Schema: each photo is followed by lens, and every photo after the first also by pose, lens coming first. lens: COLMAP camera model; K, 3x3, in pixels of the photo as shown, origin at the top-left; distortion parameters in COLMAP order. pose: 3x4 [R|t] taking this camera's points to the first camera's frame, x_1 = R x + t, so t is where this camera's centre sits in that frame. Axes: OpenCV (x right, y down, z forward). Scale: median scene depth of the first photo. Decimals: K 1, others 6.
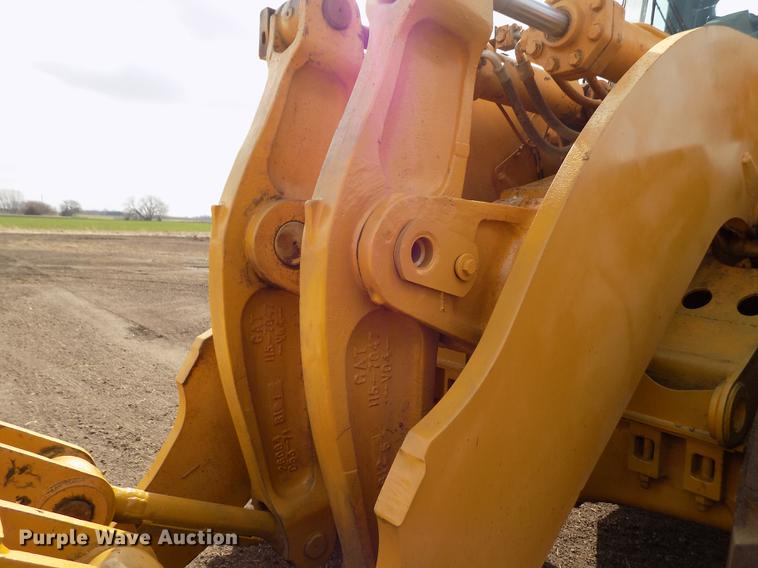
lens RADIAL K [[560.0, 0, 380.4], [0, 560.0, 276.5], [0, 0, 1]] dist [-0.075596, 0.096783]
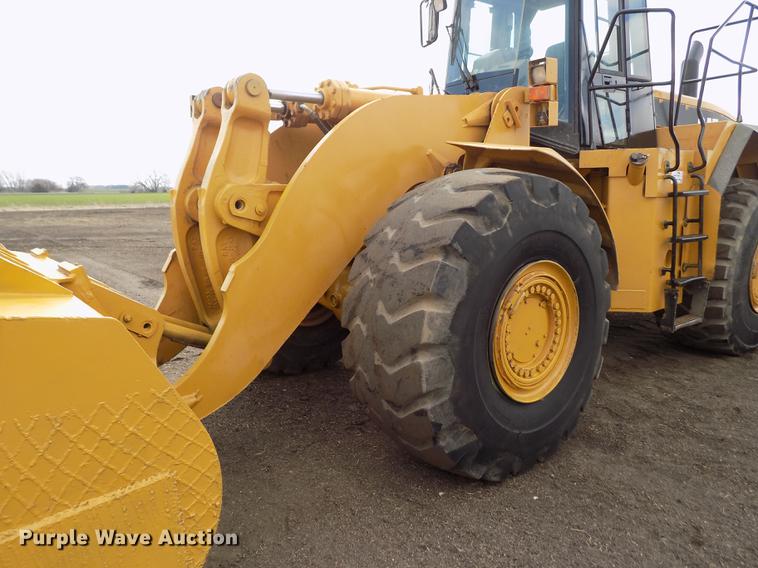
lens RADIAL K [[560.0, 0, 380.4], [0, 560.0, 276.5], [0, 0, 1]] dist [-0.075596, 0.096783]
pose [[0.998862, -0.044066, -0.018251, 0.050385], [0.045218, 0.996630, 0.068435, 0.009589], [0.015173, -0.069183, 0.997489, -0.111009]]
